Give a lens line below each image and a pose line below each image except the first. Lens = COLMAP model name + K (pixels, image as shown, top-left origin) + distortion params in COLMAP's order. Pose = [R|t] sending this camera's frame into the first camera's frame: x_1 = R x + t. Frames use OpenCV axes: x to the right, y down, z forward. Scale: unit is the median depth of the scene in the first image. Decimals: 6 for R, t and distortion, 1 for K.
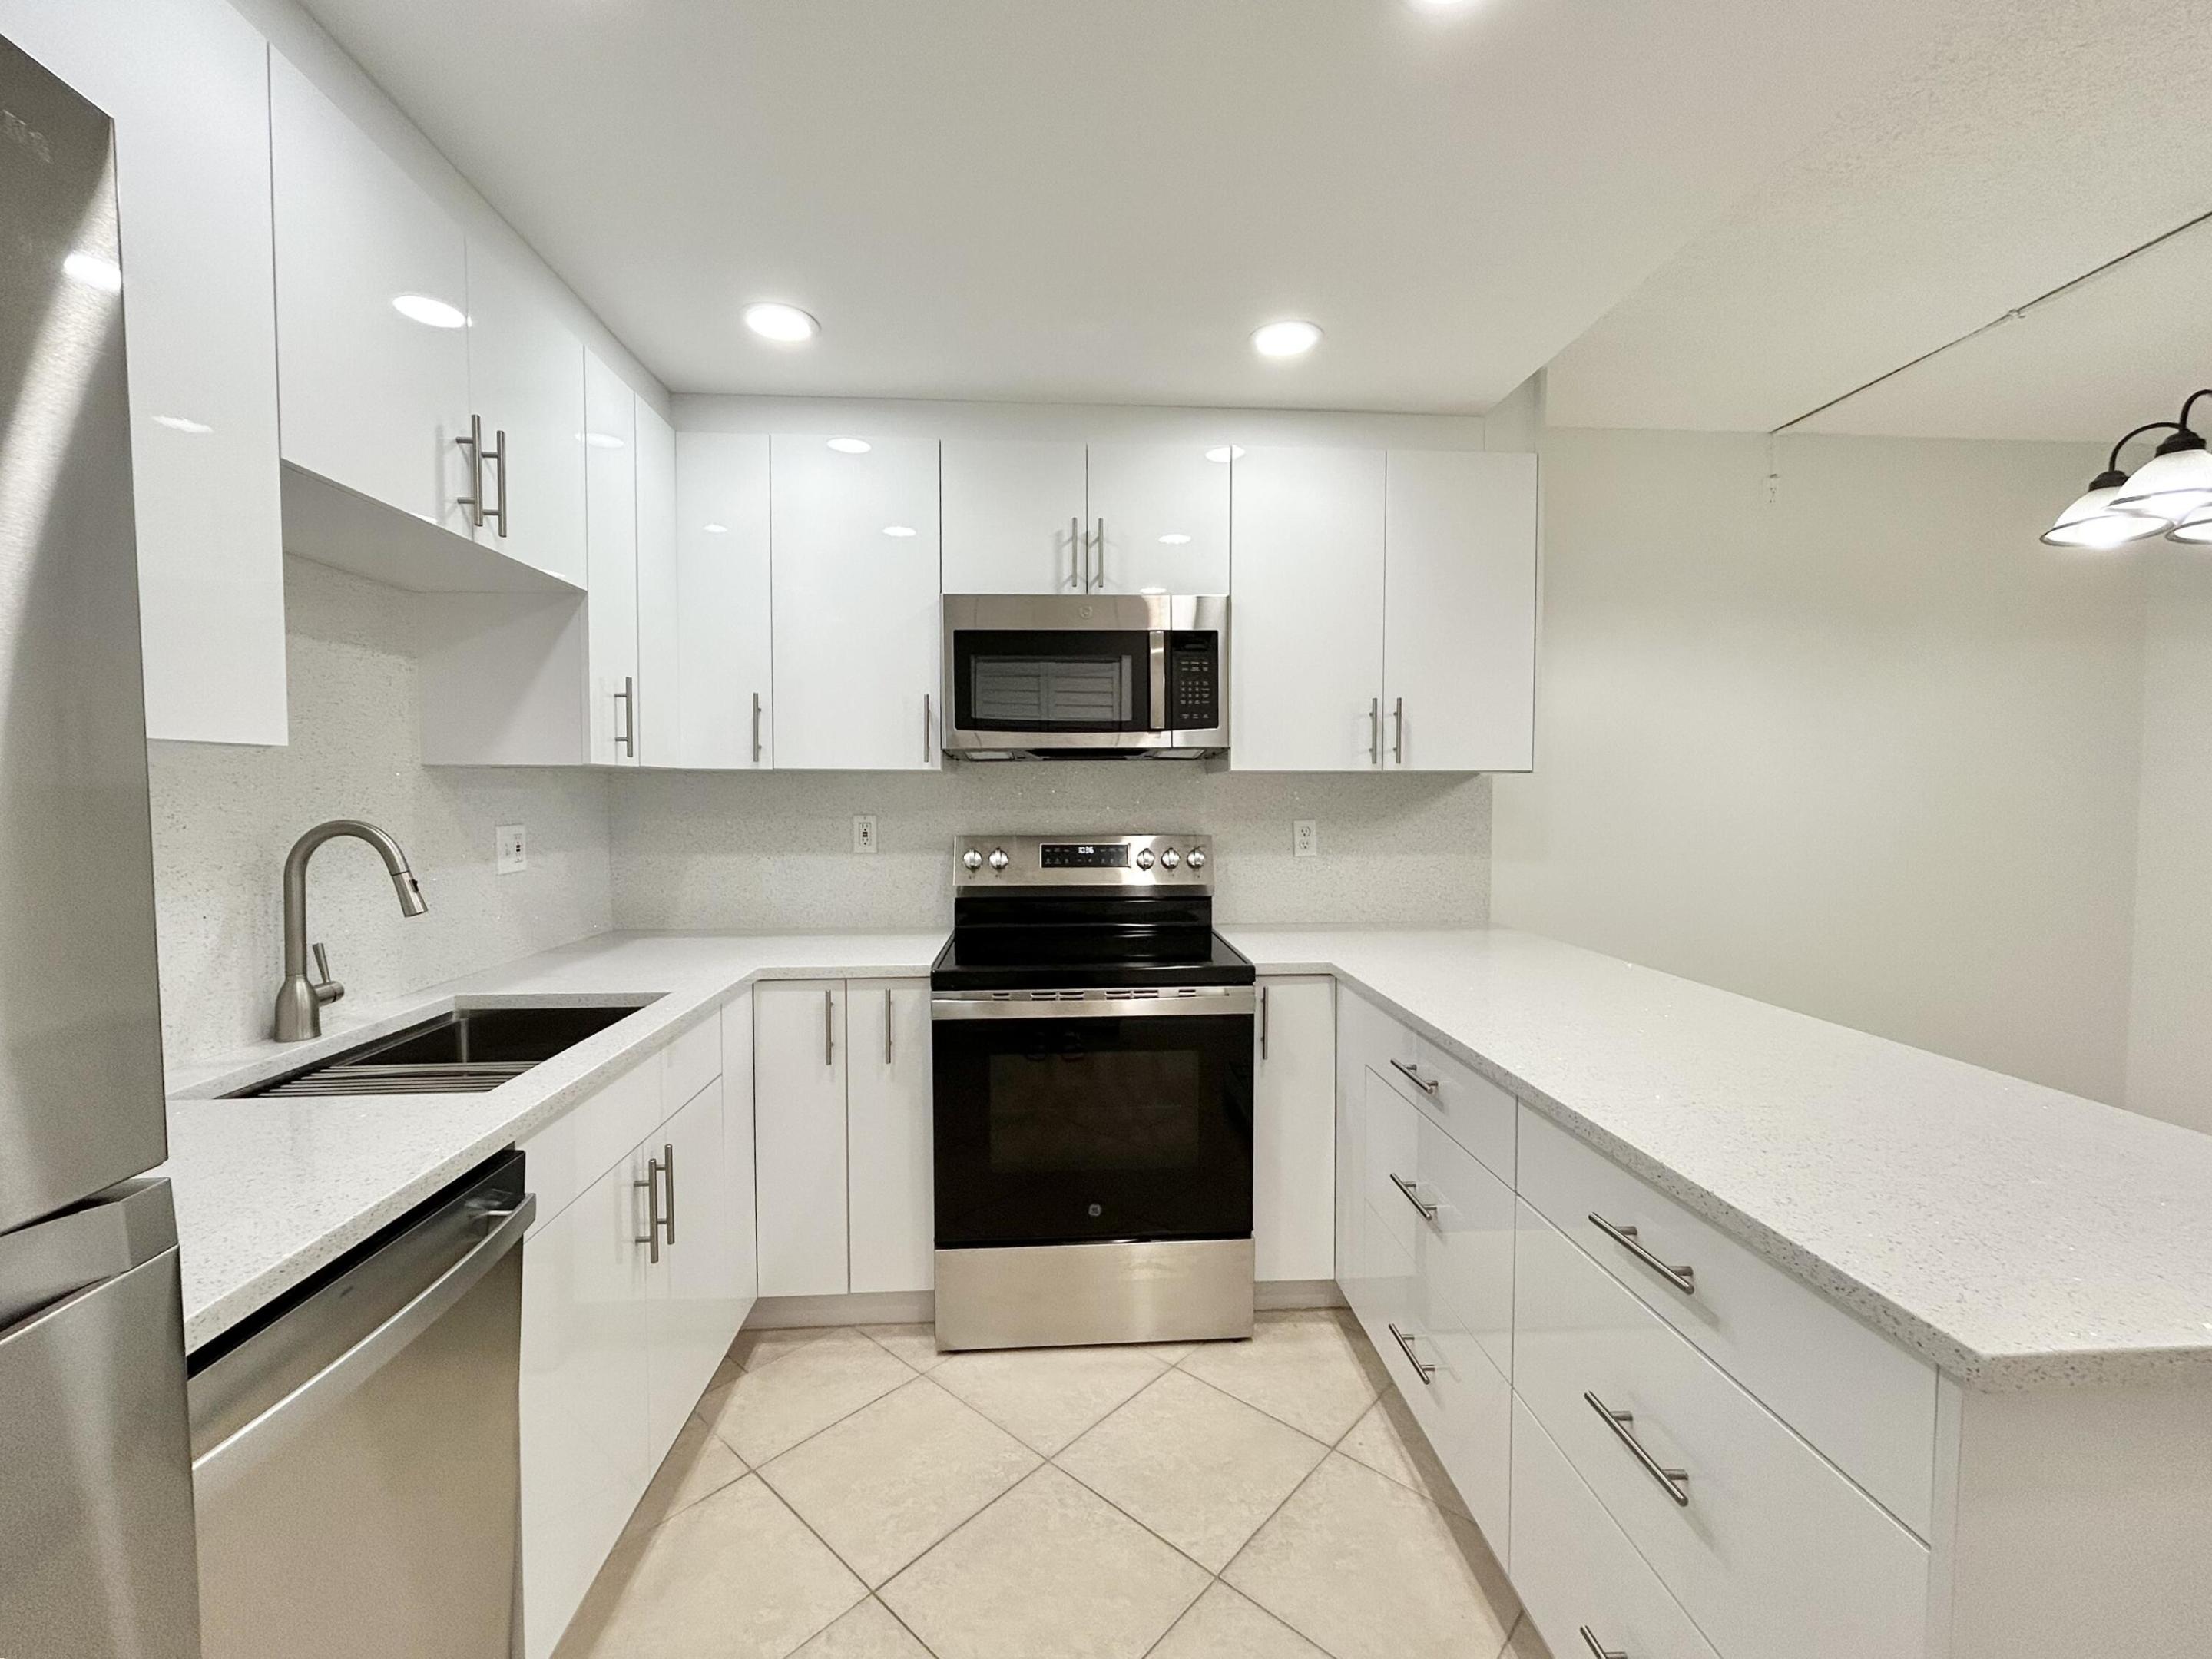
lens RADIAL K [[919.1, 0, 1109.0], [0, 919.1, 825.6], [0, 0, 1]] dist [0.000599, 0.000182]
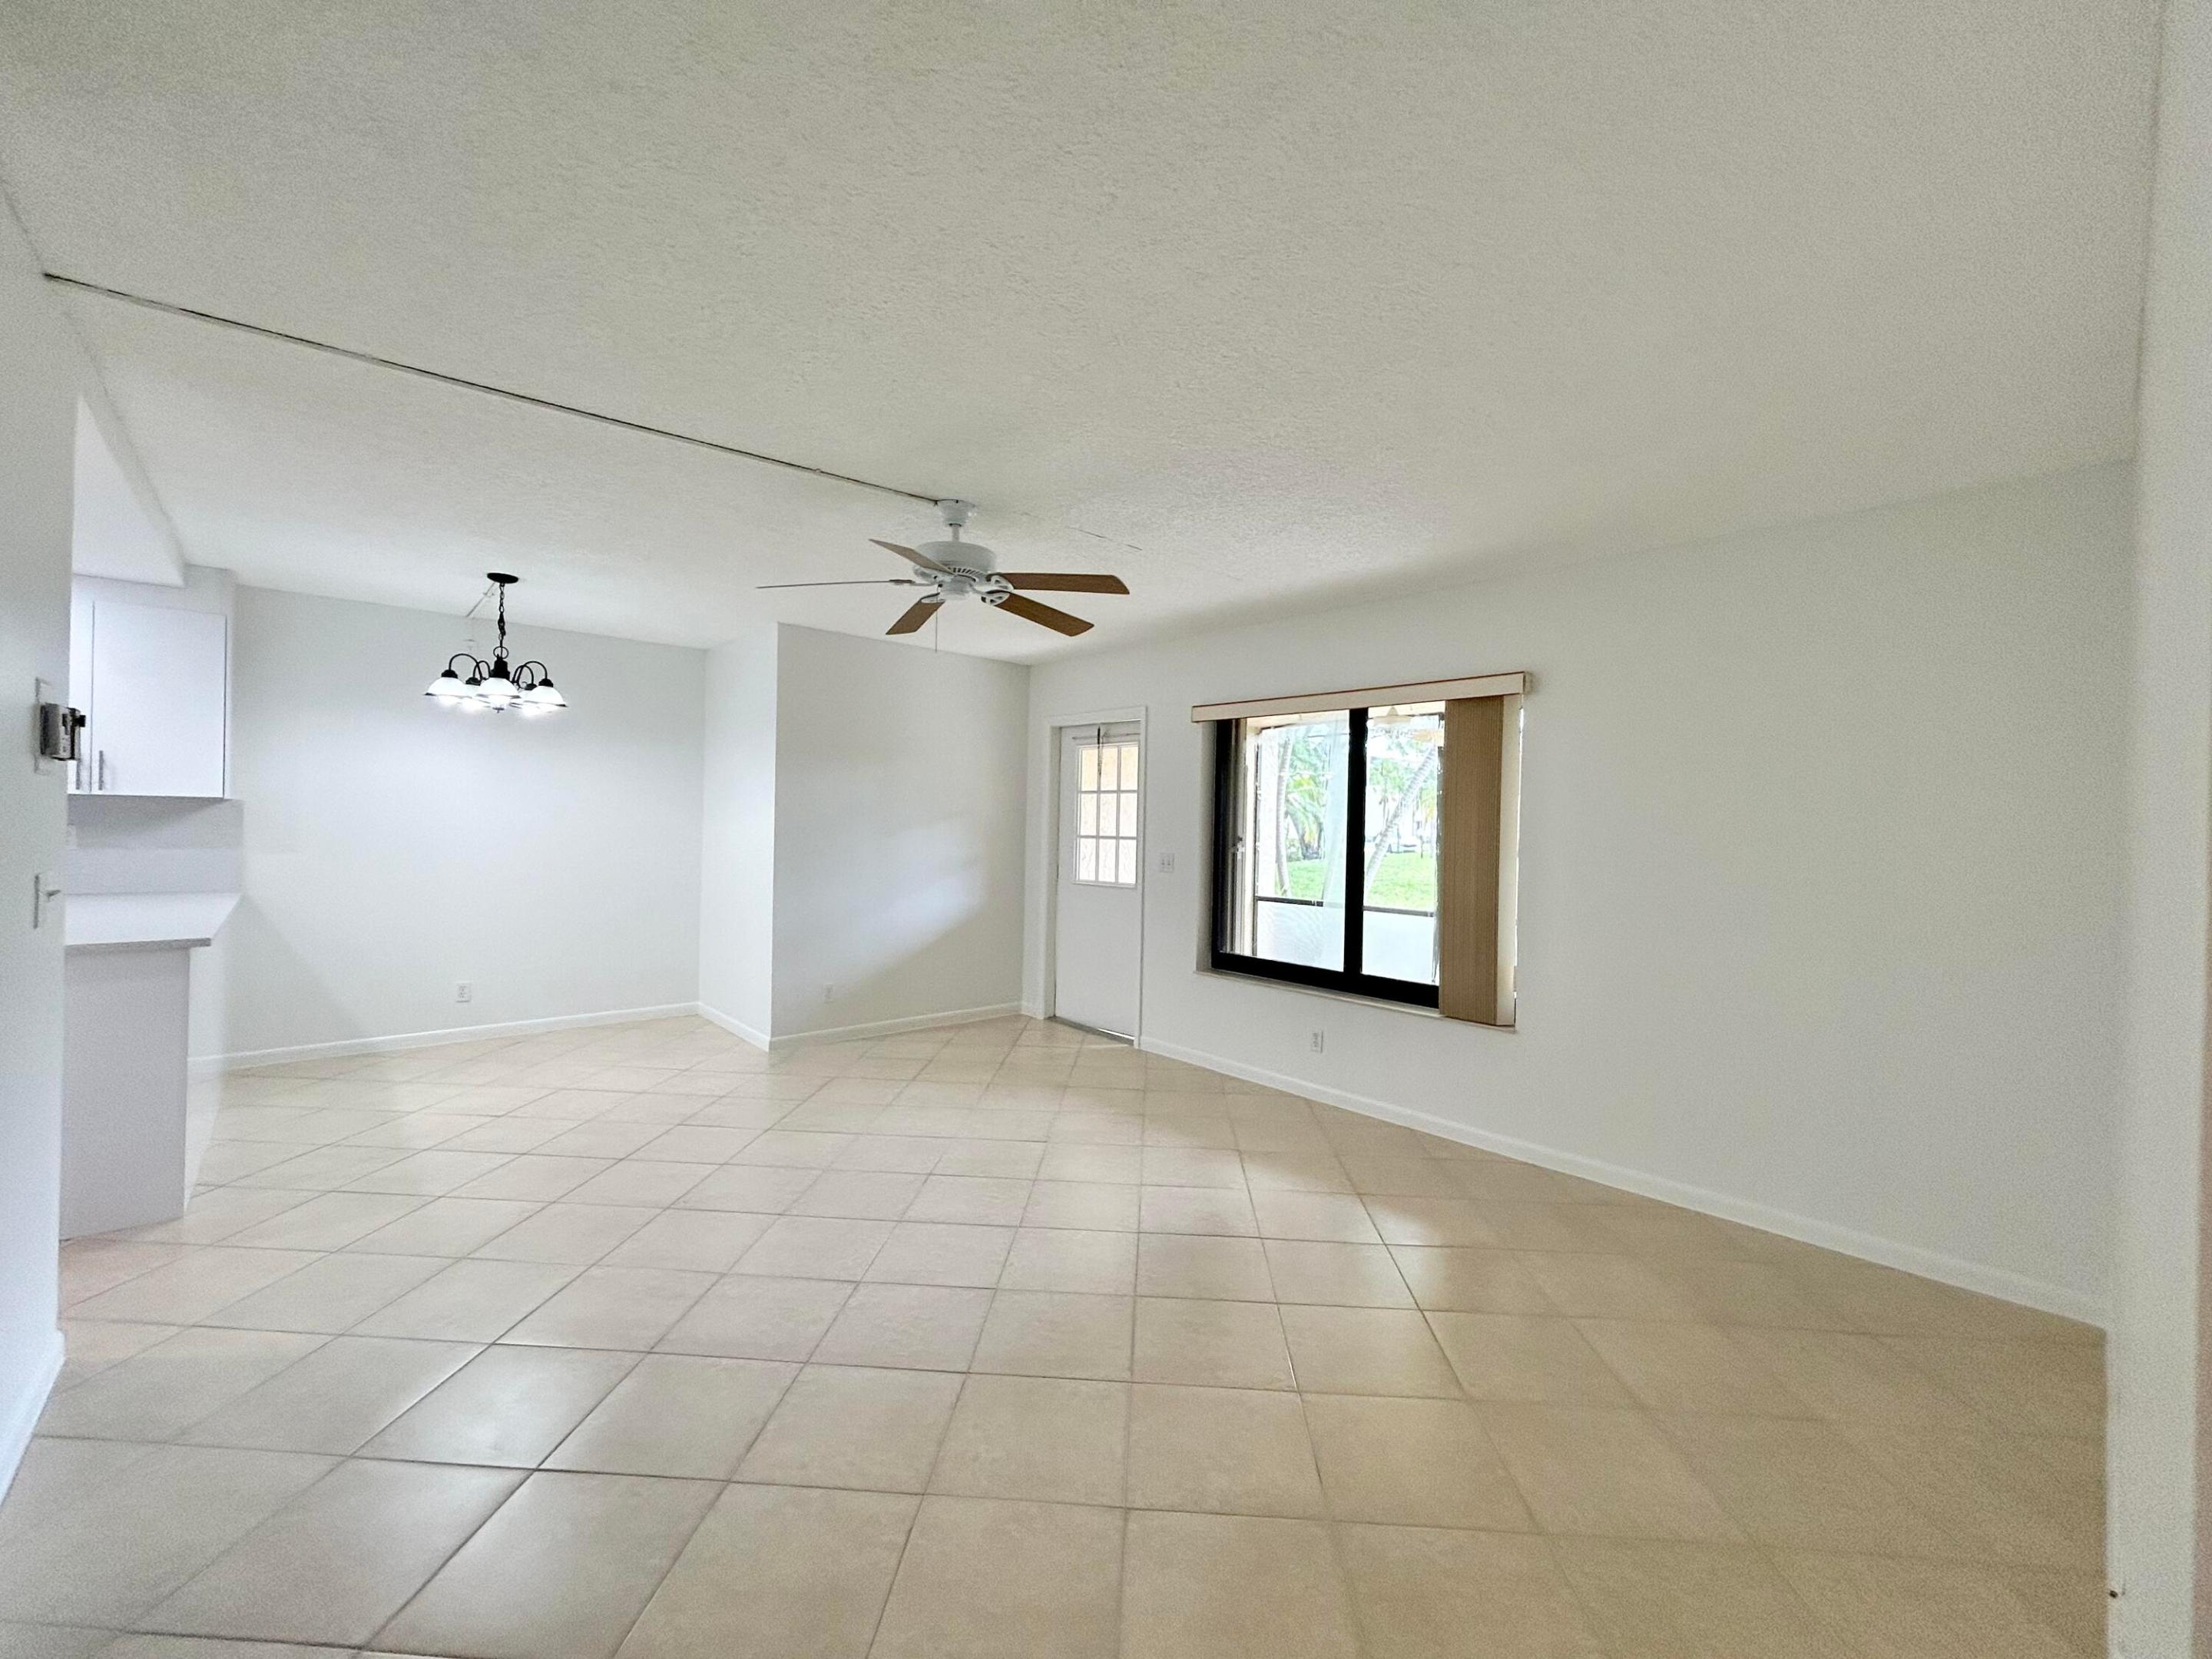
lens RADIAL K [[894.8, 0, 1107.0], [0, 894.8, 824.3], [0, 0, 1]] dist [0.002804, 0.000267]
pose [[0.785584, 0.013678, 0.618603, 0.813841], [0.003333, 0.999648, -0.026336, 0.046769], [-0.618746, 0.022751, 0.785262, -1.529591]]
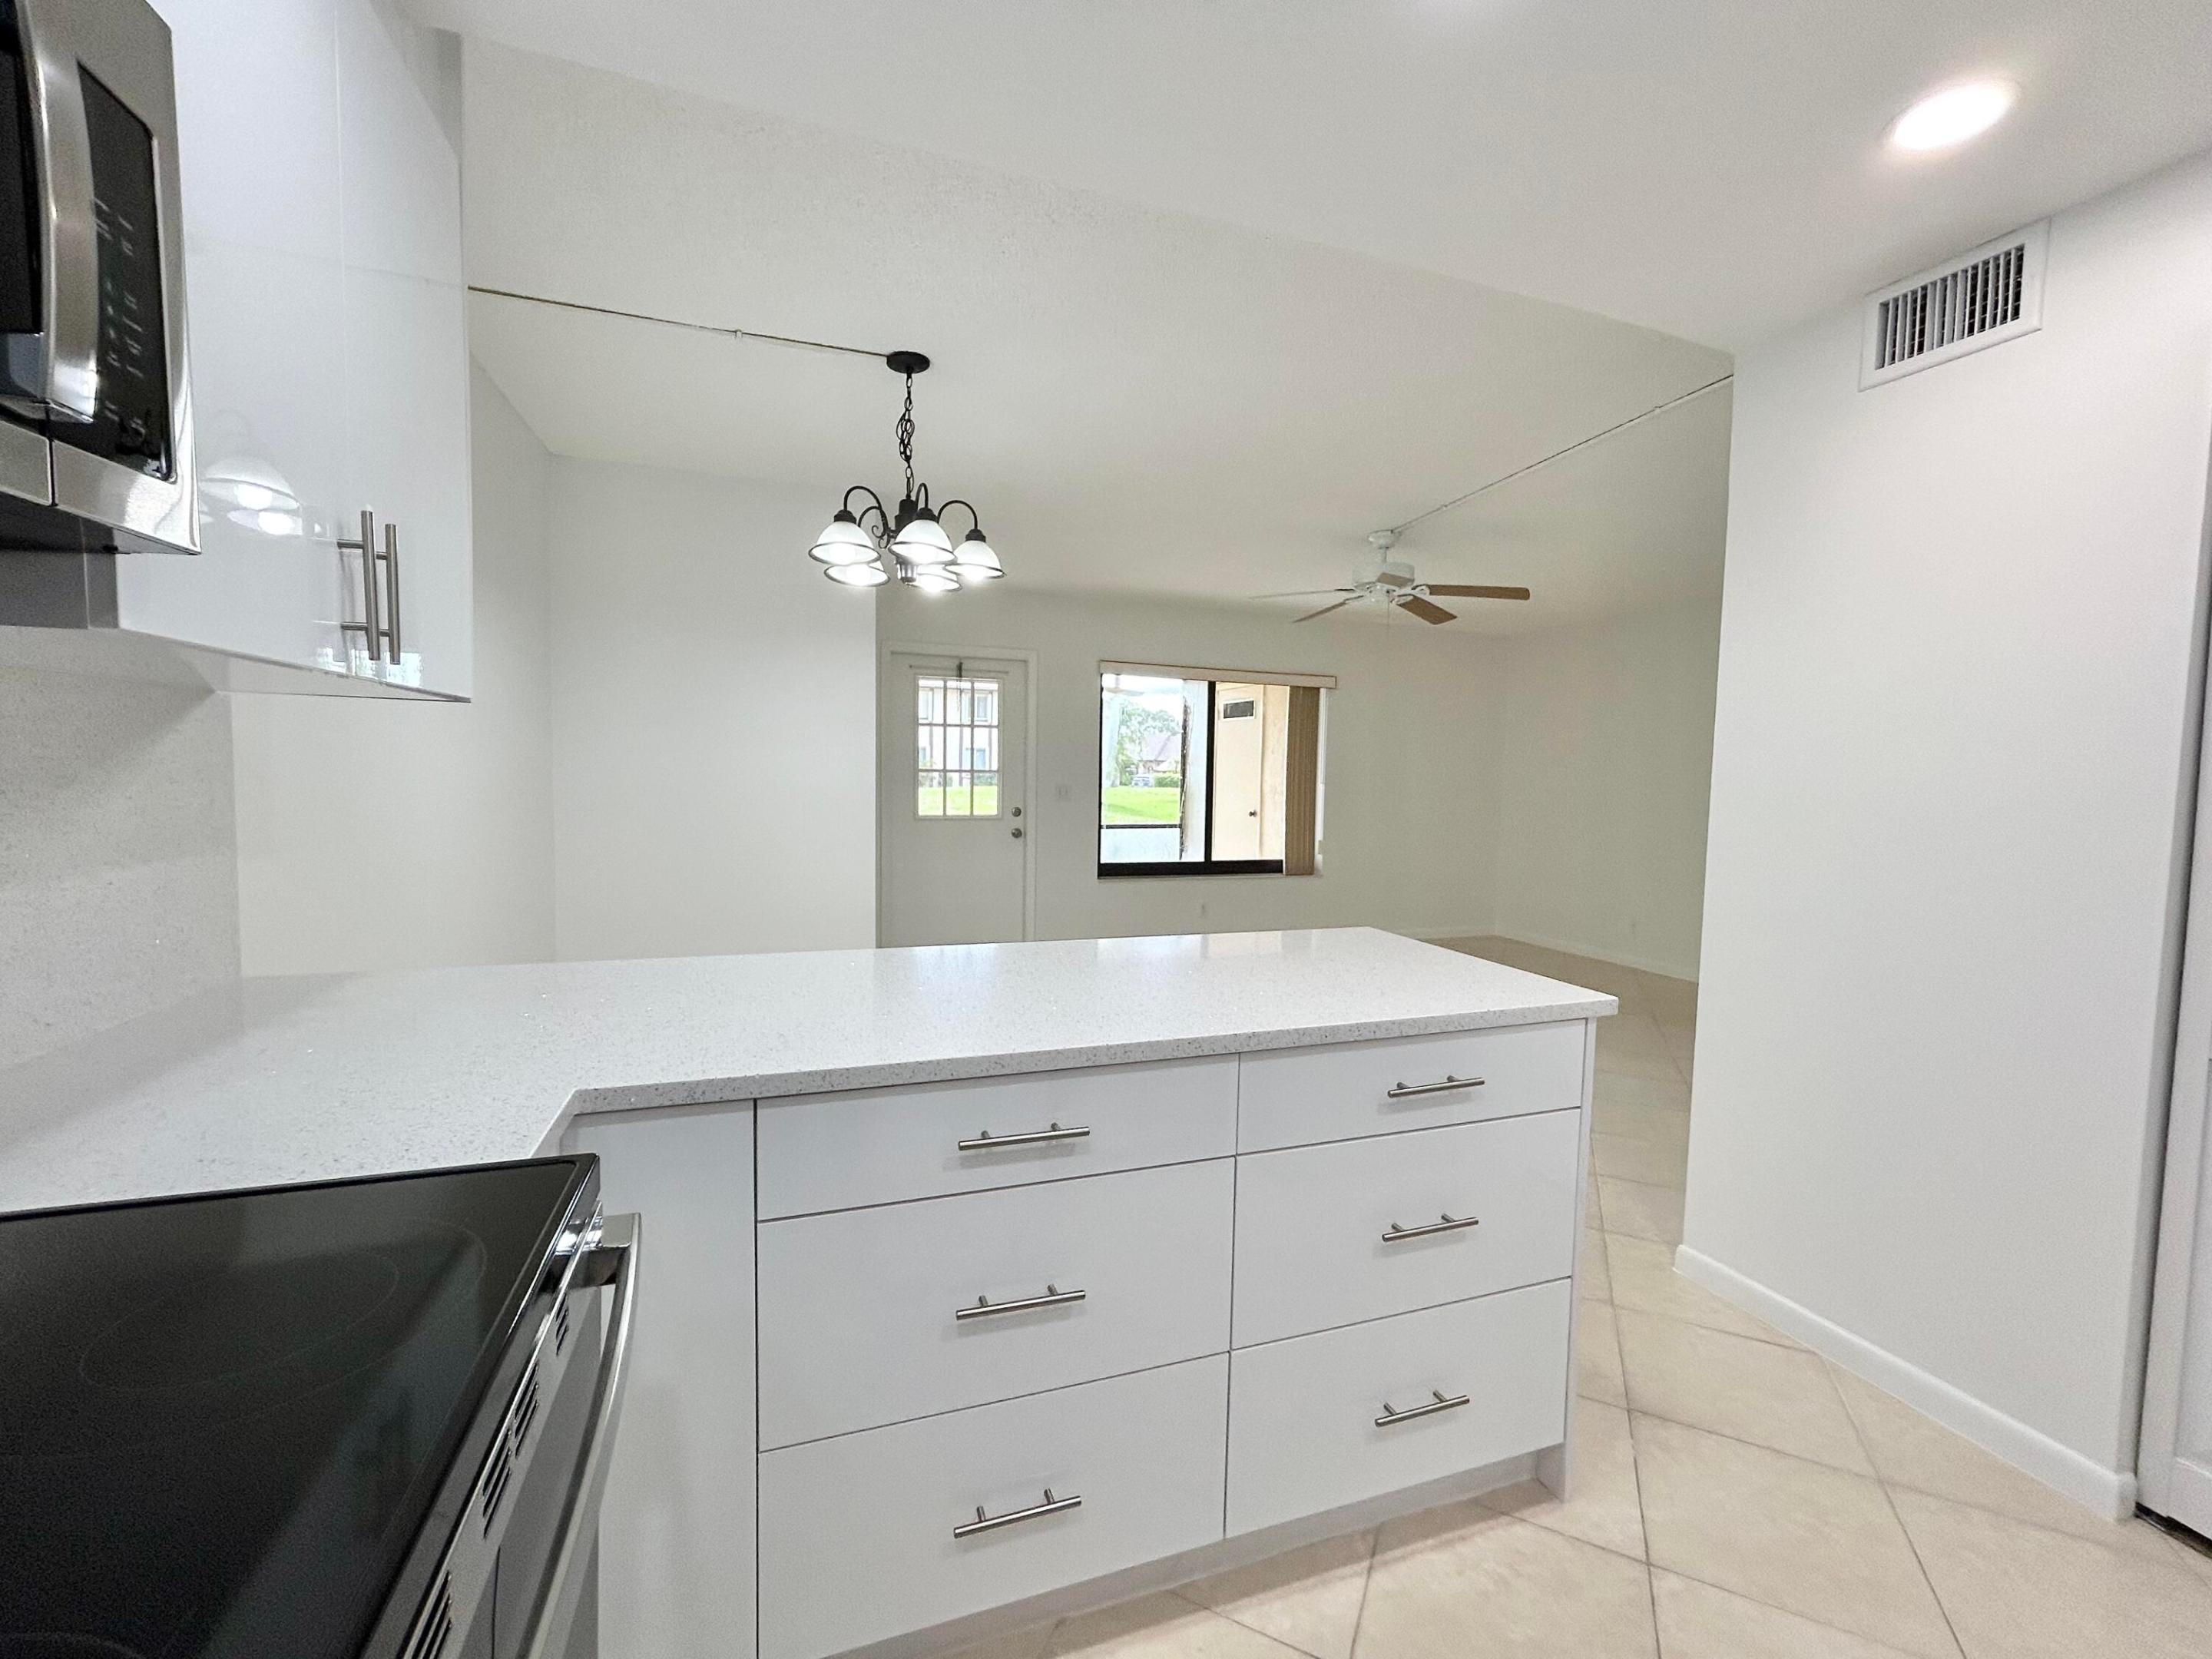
lens RADIAL K [[903.3, 0, 1109.5], [0, 903.3, 825.3], [0, 0, 1]] dist [0.003326, 0.000230]
pose [[-0.271963, -0.066571, 0.960002, -0.264459], [0.013181, 0.997253, 0.072888, -0.014409], [-0.962217, 0.032476, -0.270339, 0.861504]]
